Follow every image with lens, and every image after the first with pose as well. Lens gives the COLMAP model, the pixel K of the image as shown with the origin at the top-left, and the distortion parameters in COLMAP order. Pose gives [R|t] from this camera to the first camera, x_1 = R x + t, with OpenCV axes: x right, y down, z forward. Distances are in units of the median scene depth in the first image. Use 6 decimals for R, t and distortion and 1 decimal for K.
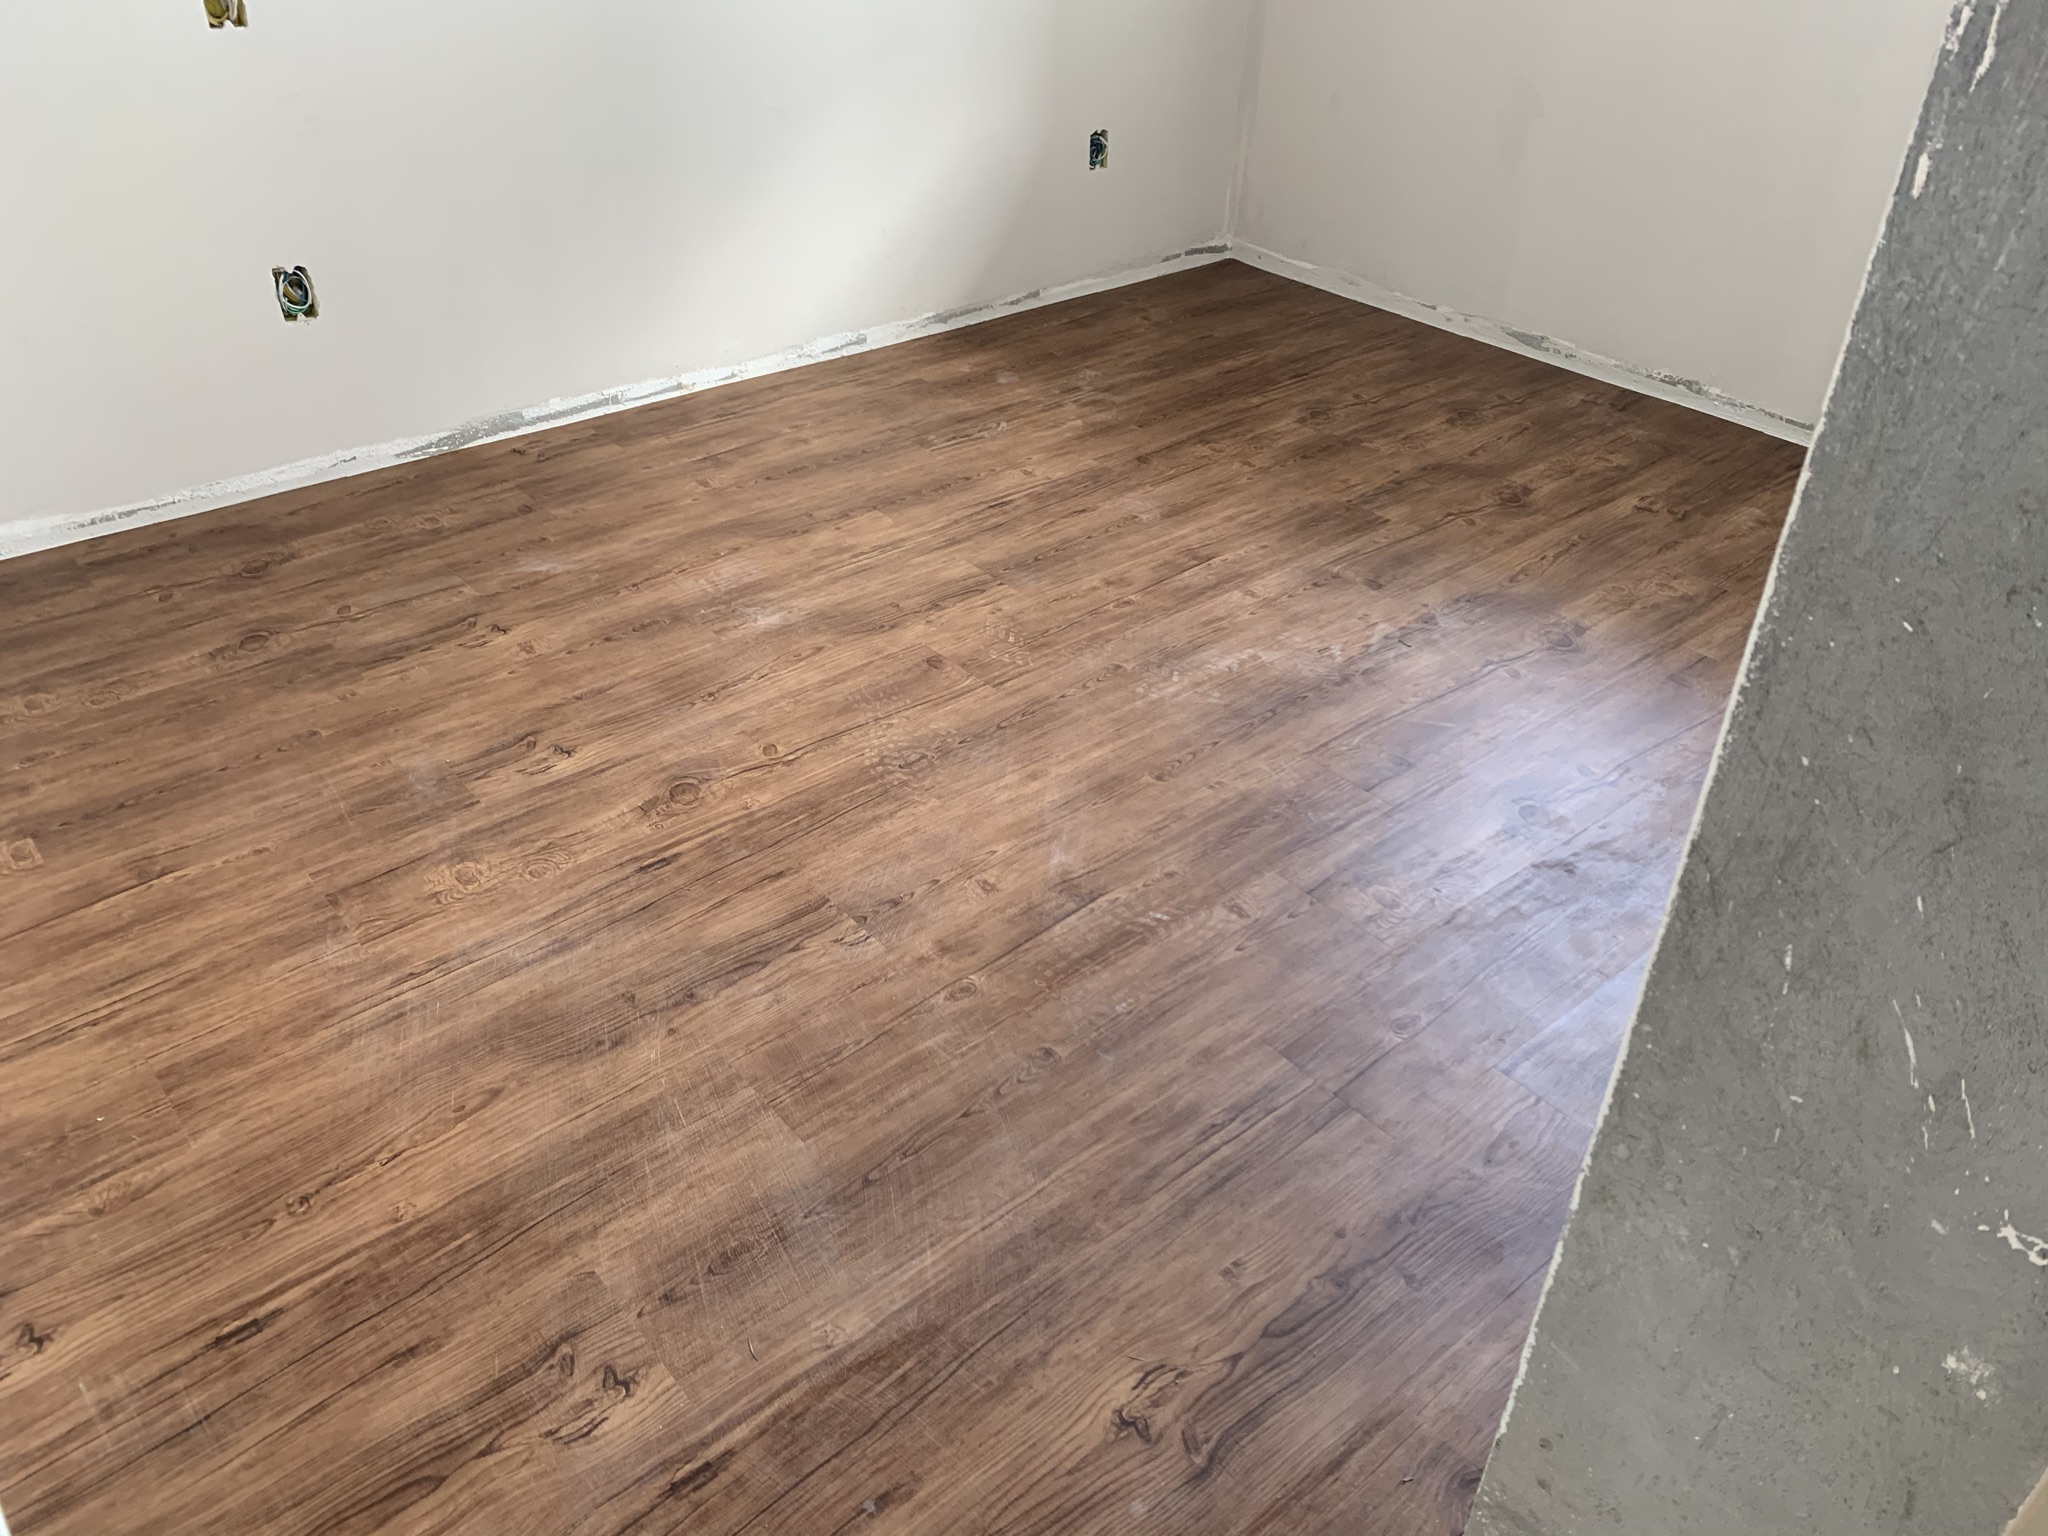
lens RADIAL K [[1529.4, 0, 1012.1], [0, 1529.4, 762.0], [0, 0, 1]] dist [0.094072, -0.110825]
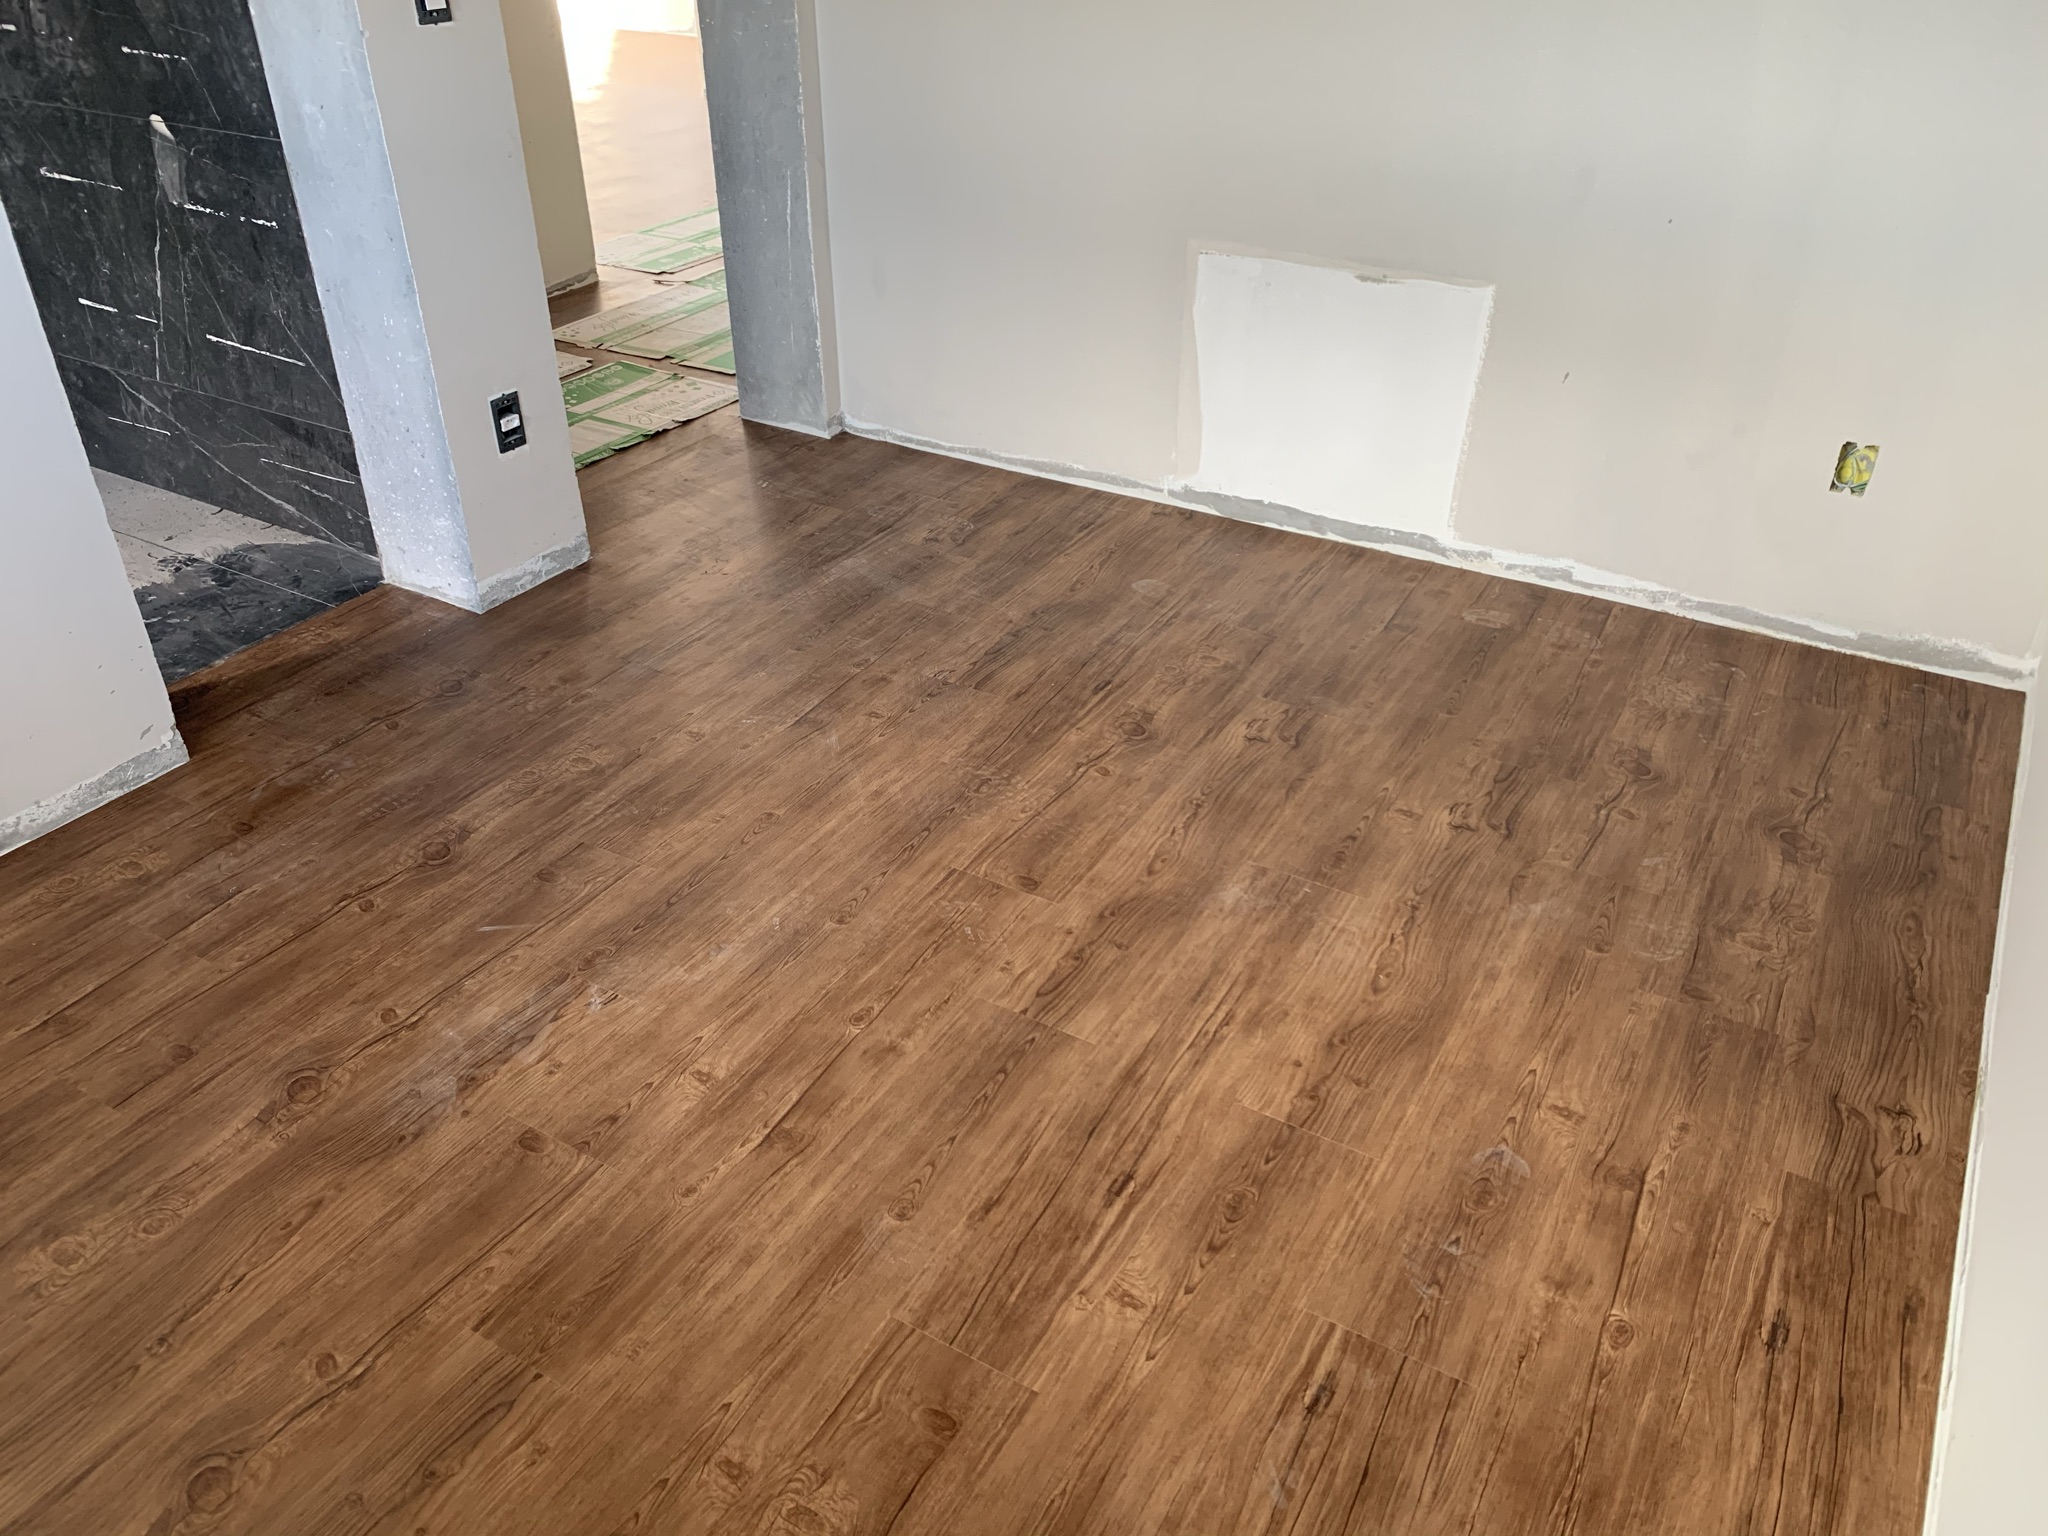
lens RADIAL K [[1529.4, 0, 1012.1], [0, 1529.4, 762.0], [0, 0, 1]] dist [0.094072, -0.110825]
pose [[-0.943290, 0.160009, -0.290861, 0.218378], [-0.202817, 0.415856, 0.886526, -0.914218], [0.262809, 0.895243, -0.359820, 1.235394]]
